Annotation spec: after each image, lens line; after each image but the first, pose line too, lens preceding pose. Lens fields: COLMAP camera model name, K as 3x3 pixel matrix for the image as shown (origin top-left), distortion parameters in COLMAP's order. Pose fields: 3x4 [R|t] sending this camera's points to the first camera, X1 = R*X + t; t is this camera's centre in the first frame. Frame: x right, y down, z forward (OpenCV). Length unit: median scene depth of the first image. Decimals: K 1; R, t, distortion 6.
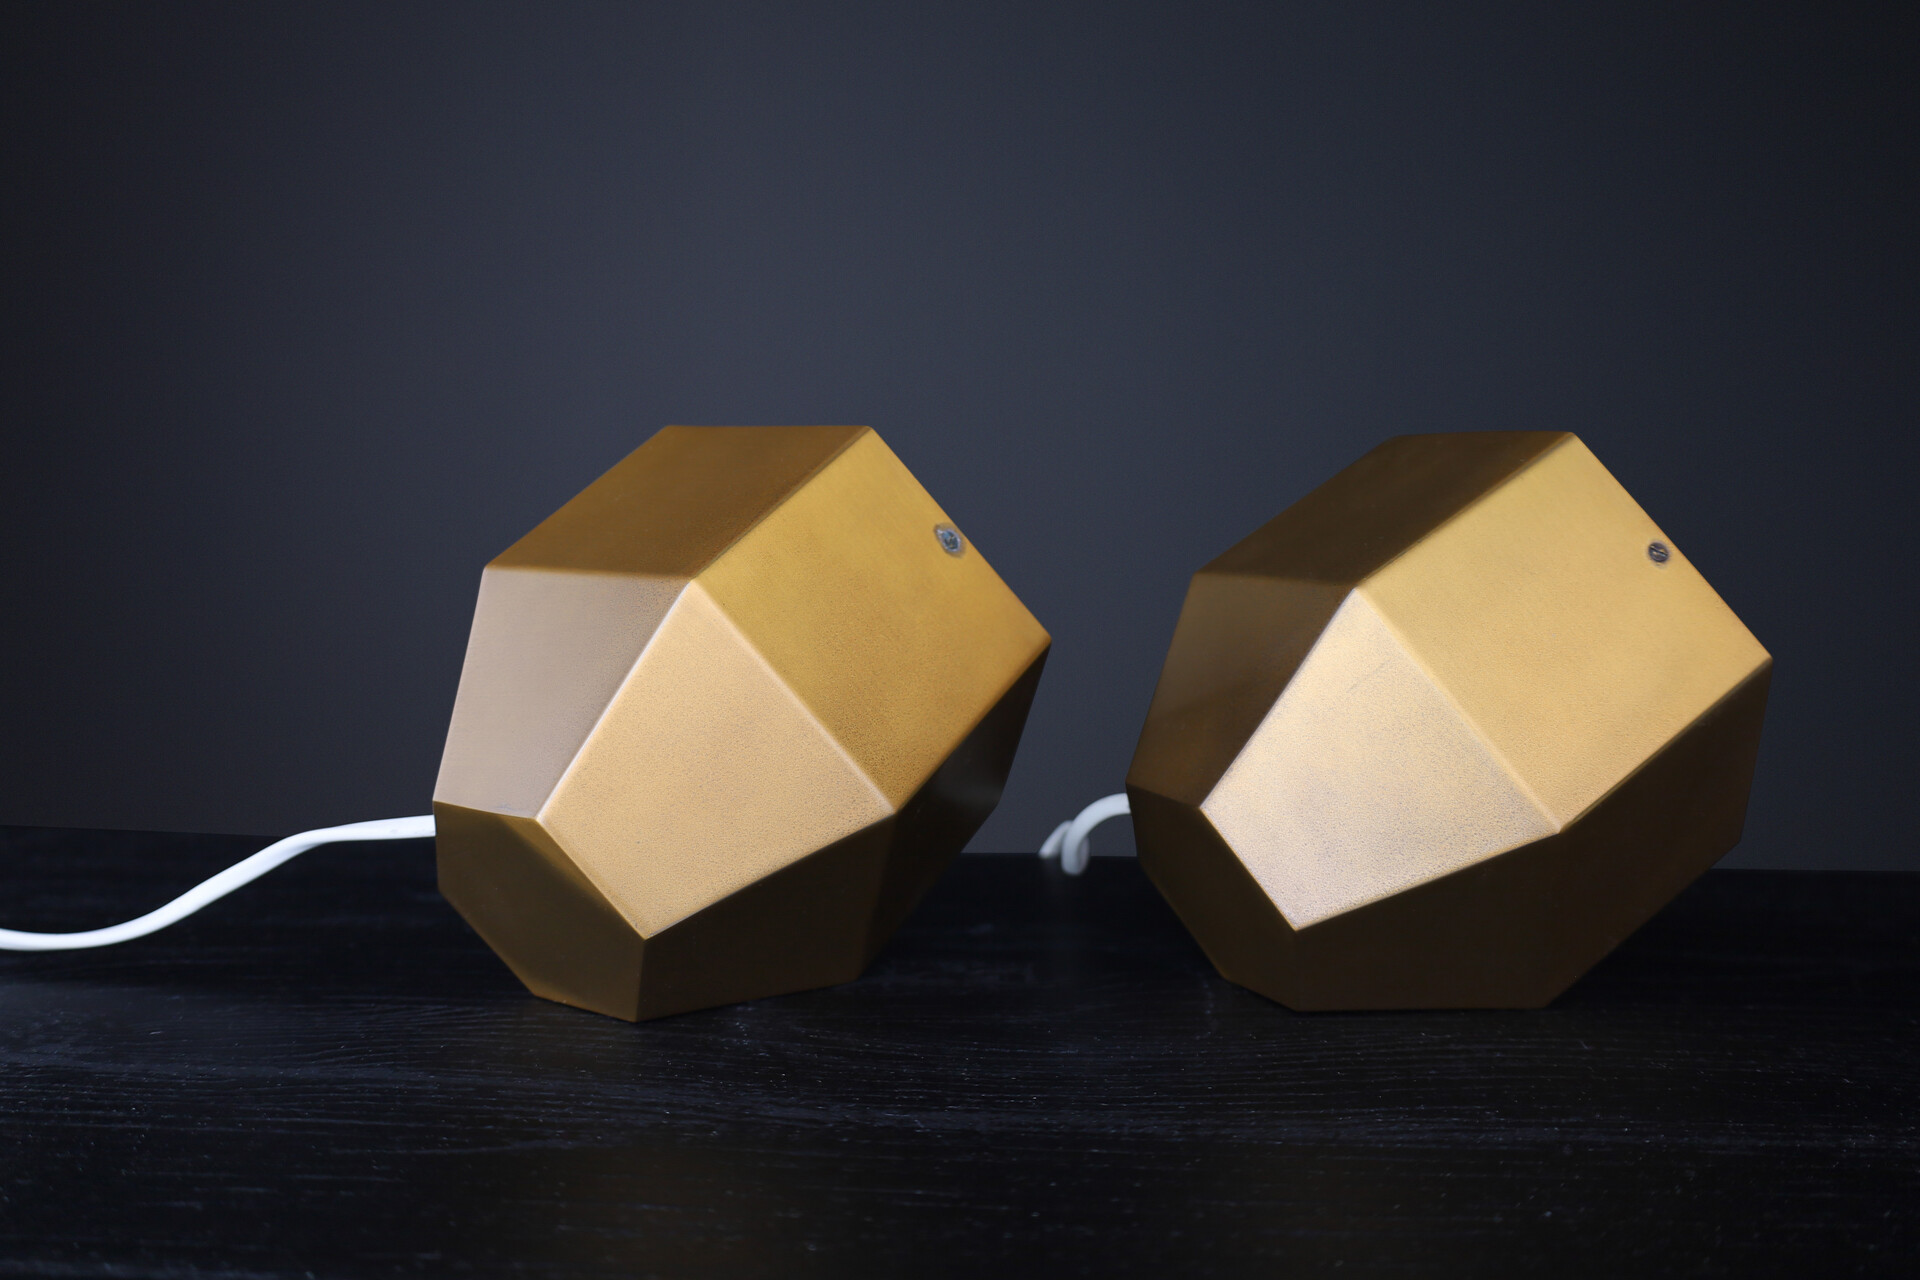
lens RADIAL K [[1563.7, 0, 962.4], [0, 1563.7, 645.6], [0, 0, 1]] dist [-0.045848, 0.006614]
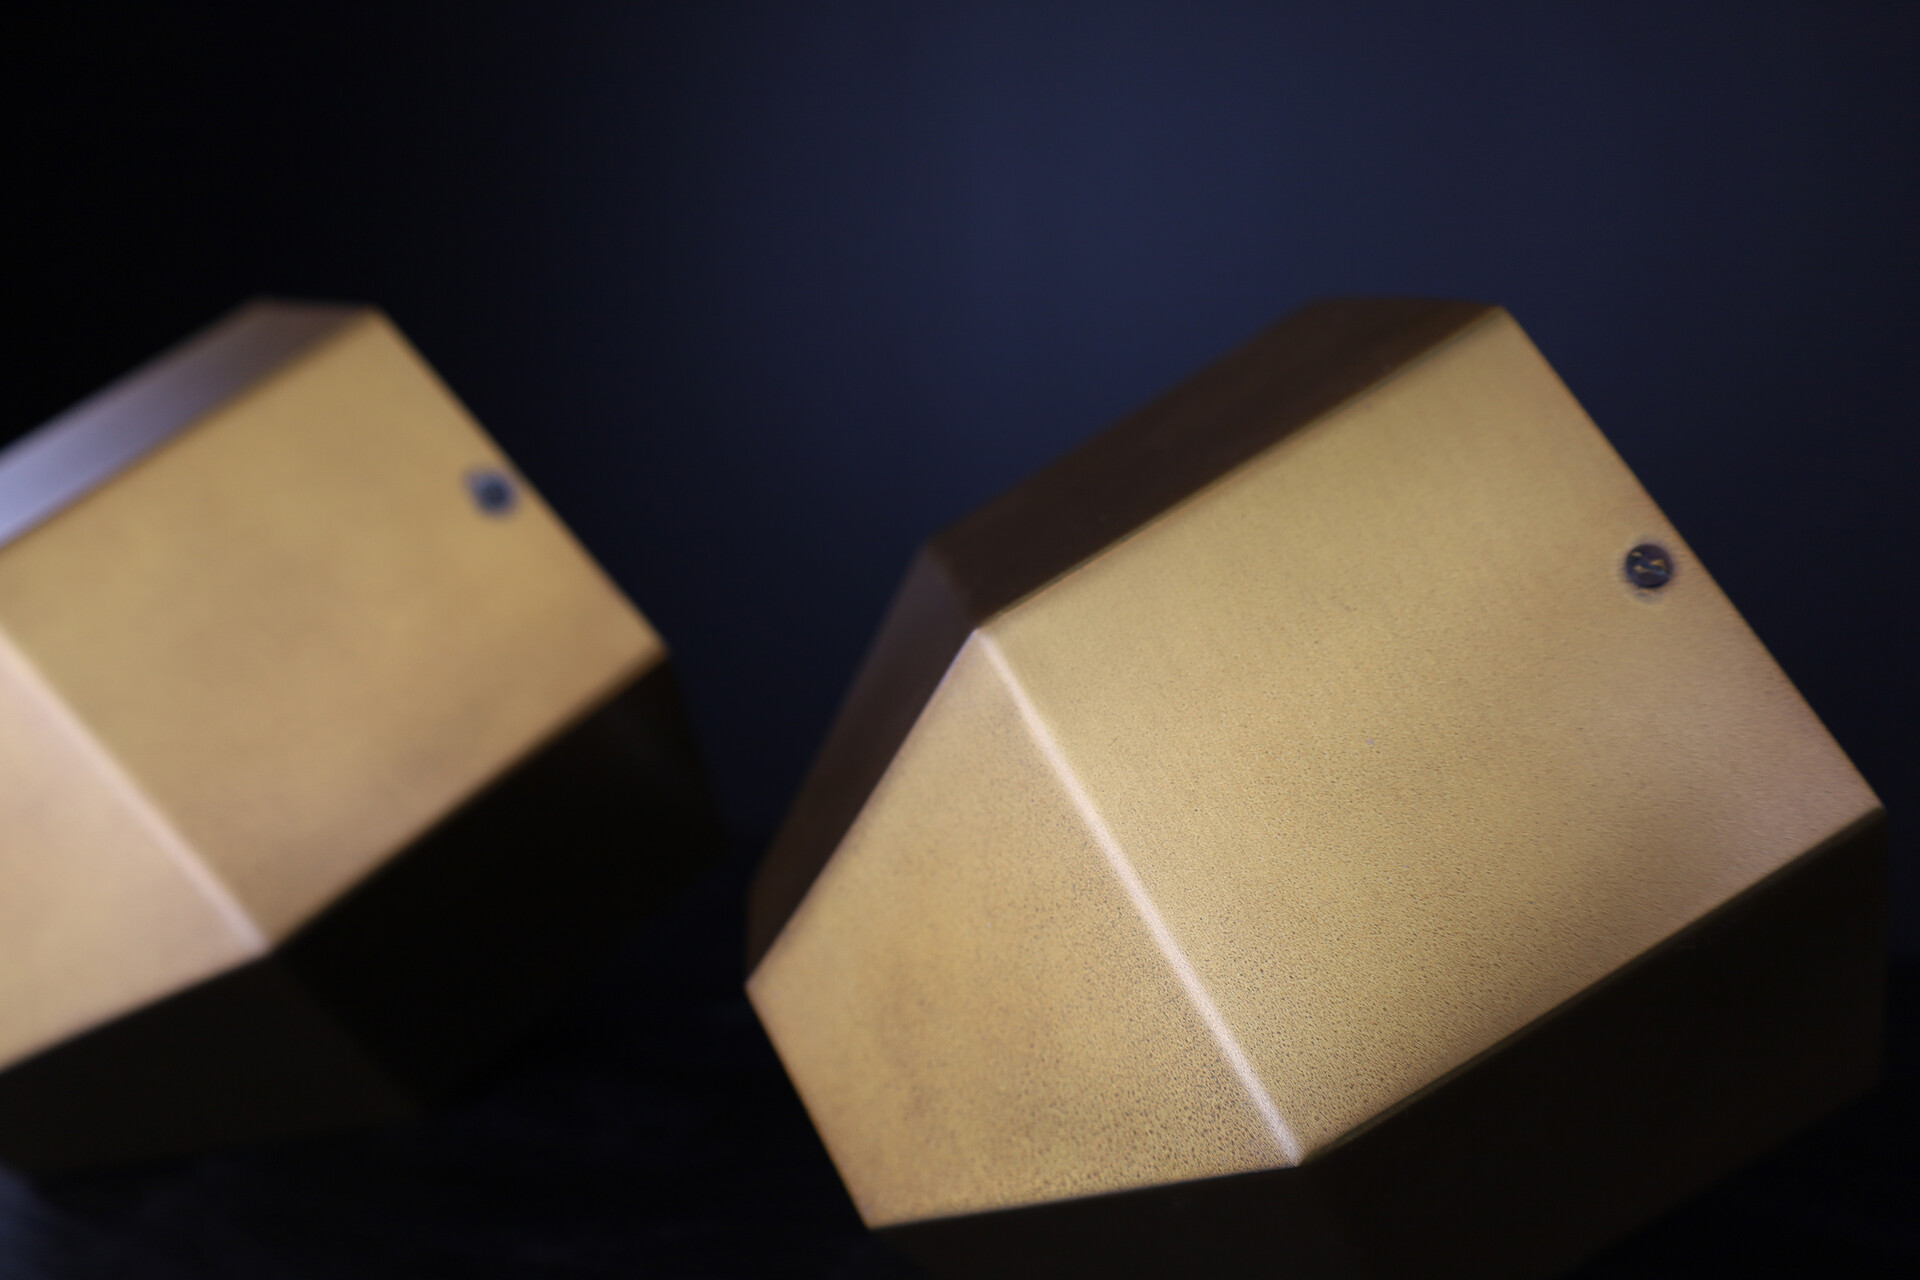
lens RADIAL K [[1563.7, 0, 951.8], [0, 1563.7, 625.9], [0, 0, 1]] dist [-0.045848, 0.006614]
pose [[0.956402, 0.040507, -0.289230, 0.395034], [-0.002360, 0.991374, 0.131040, -0.107524], [0.292043, -0.124644, 0.948248, 0.498190]]
